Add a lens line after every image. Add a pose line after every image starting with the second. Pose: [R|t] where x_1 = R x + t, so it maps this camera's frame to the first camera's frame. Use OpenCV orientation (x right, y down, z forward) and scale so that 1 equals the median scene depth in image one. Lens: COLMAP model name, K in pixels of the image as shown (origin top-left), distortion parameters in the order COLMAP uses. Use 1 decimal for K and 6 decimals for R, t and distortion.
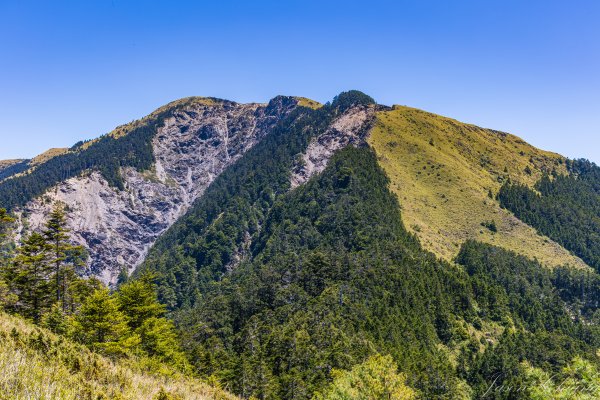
lens RADIAL K [[630.8, 0, 301.1], [0, 630.8, 198.8], [0, 0, 1]] dist [0.014496, 0.000000]
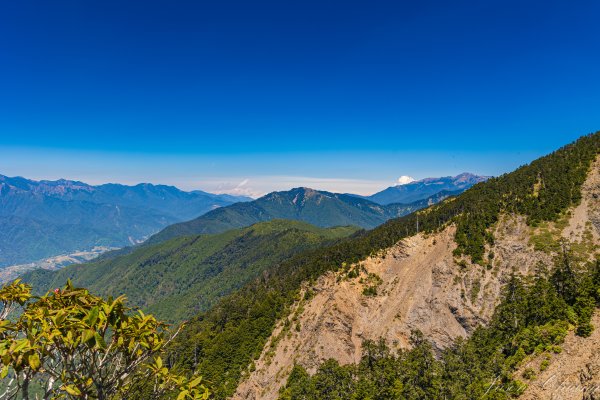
lens RADIAL K [[537.0, 0, 302.2], [0, 537.0, 198.4], [0, 0, 1]] dist [0.005693, 0.001836]
pose [[0.417691, 0.021146, -0.908343, 0.077196], [0.023636, 0.999138, 0.034128, -0.078852], [0.908282, -0.035724, 0.416831, 0.567846]]
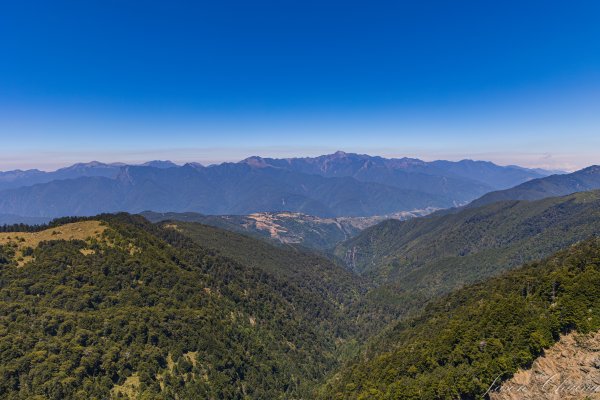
lens RADIAL K [[406.5, 0, 298.8], [0, 406.5, 197.5], [0, 0, 1]] dist [0.010545, -0.001950]
pose [[-0.239568, 0.082889, -0.967335, 0.060672], [0.035535, 0.996430, 0.076581, -0.060374], [0.970229, -0.016027, -0.241658, 0.531033]]
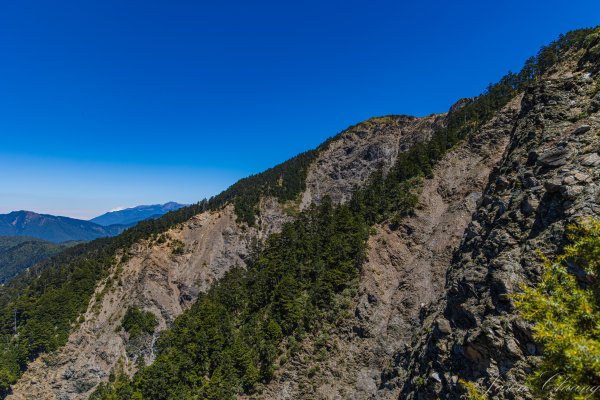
lens RADIAL K [[406.5, 0, 299.6], [0, 406.5, 190.4], [0, 0, 1]] dist [0.010545, -0.001950]
pose [[0.862443, -0.026143, -0.505479, 0.044451], [0.009655, 0.999333, -0.035211, -0.036308], [0.506062, 0.025487, 0.862120, 0.481994]]
